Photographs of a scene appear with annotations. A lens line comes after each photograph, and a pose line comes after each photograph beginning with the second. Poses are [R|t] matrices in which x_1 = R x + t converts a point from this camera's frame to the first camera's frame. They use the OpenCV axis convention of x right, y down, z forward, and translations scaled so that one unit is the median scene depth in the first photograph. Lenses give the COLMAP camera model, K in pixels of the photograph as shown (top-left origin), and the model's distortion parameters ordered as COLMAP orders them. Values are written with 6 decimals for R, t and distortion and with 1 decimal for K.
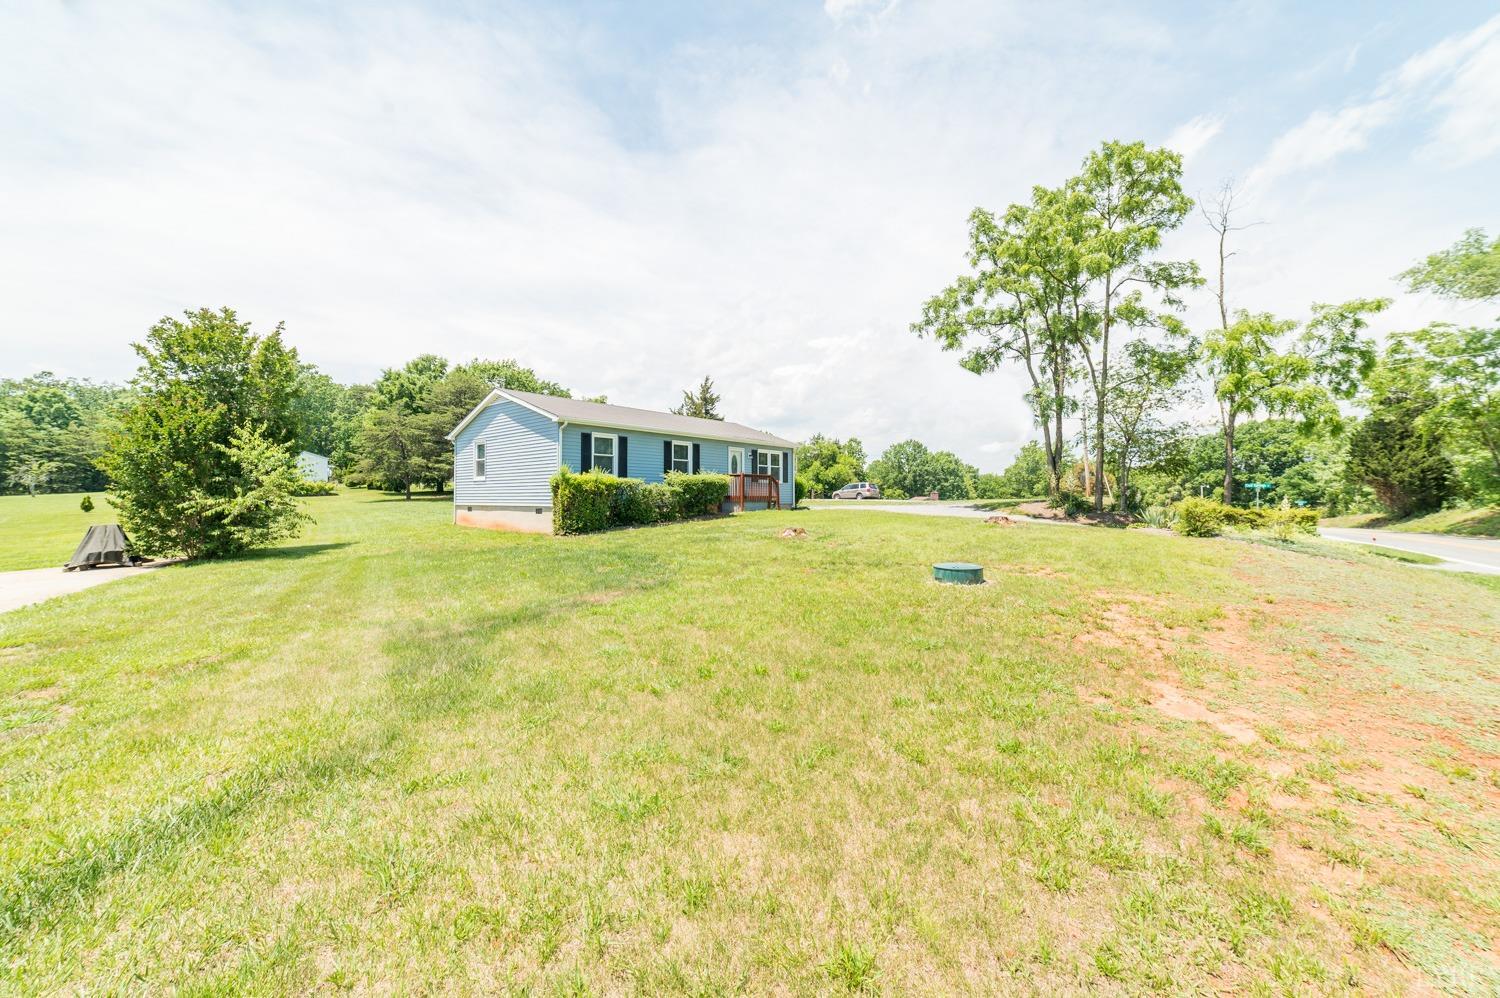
lens RADIAL K [[566.4, 0, 753.9], [0, 566.4, 499.8], [0, 0, 1]] dist [-0.020263, 0.008428]
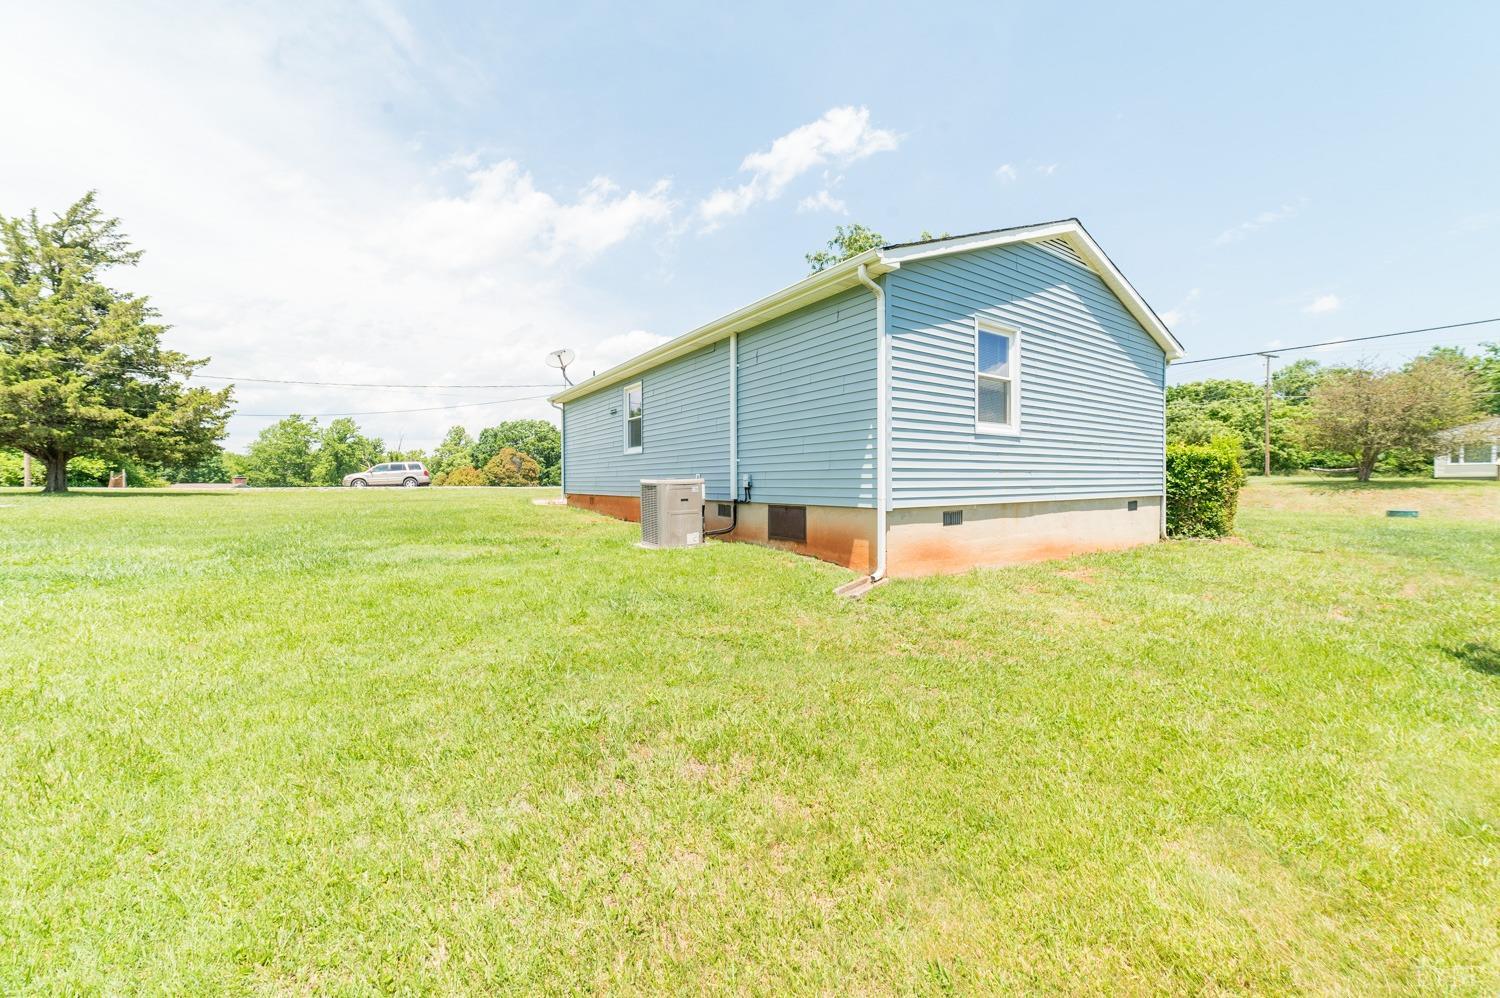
lens RADIAL K [[566.4, 0, 753.9], [0, 566.4, 499.8], [0, 0, 1]] dist [-0.020263, 0.008428]
pose [[0.261447, -0.033845, 0.964624, -0.360252], [0.010274, 0.999426, 0.032282, -0.002285], [-0.965163, 0.001470, 0.261645, 0.438841]]
